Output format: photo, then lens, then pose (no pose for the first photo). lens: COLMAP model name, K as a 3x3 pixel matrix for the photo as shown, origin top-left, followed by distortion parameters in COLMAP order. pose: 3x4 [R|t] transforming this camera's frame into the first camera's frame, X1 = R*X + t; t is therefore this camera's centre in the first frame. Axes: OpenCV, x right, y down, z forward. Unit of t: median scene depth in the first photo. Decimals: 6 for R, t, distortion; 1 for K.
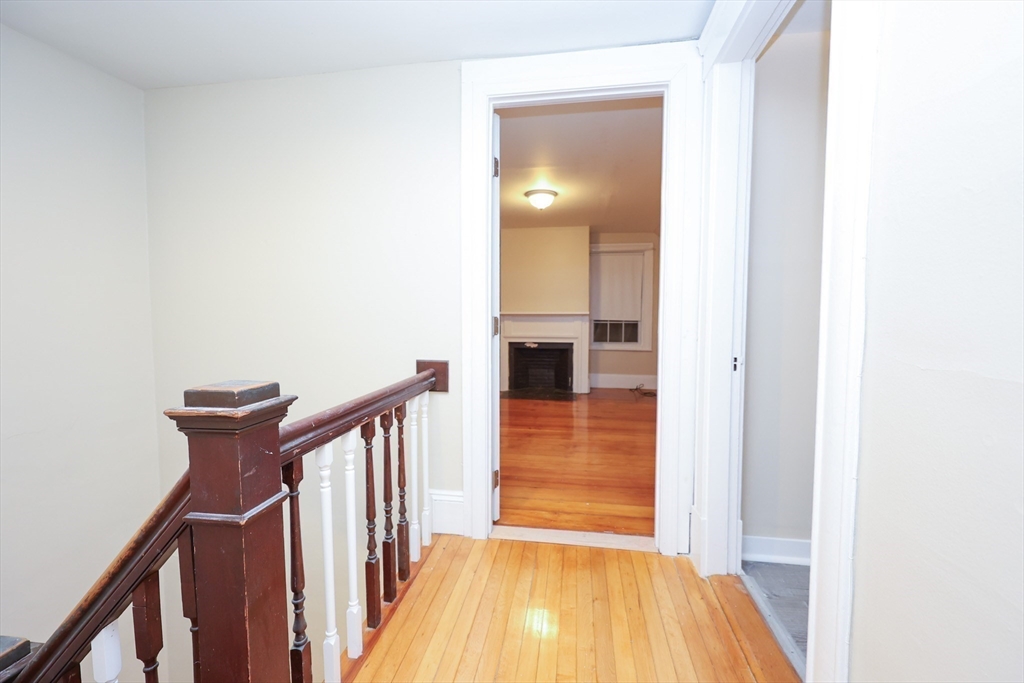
lens RADIAL K [[415.5, 0, 513.4], [0, 415.5, 338.8], [0, 0, 1]] dist [-0.003294, 0.000494]
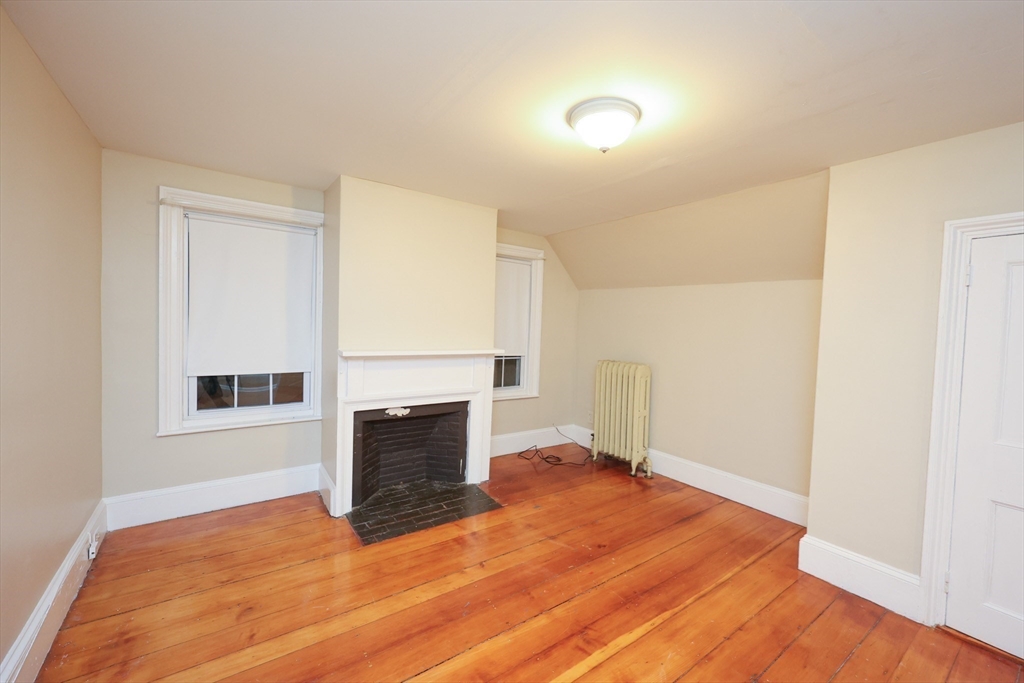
lens RADIAL K [[415.5, 0, 511.5], [0, 415.5, 341.8], [0, 0, 1]] dist [-0.003294, 0.000494]
pose [[0.715160, -0.011371, 0.698869, -0.220993], [0.017212, 0.999851, -0.001345, -0.070949], [-0.698749, 0.012991, 0.715249, 0.523789]]
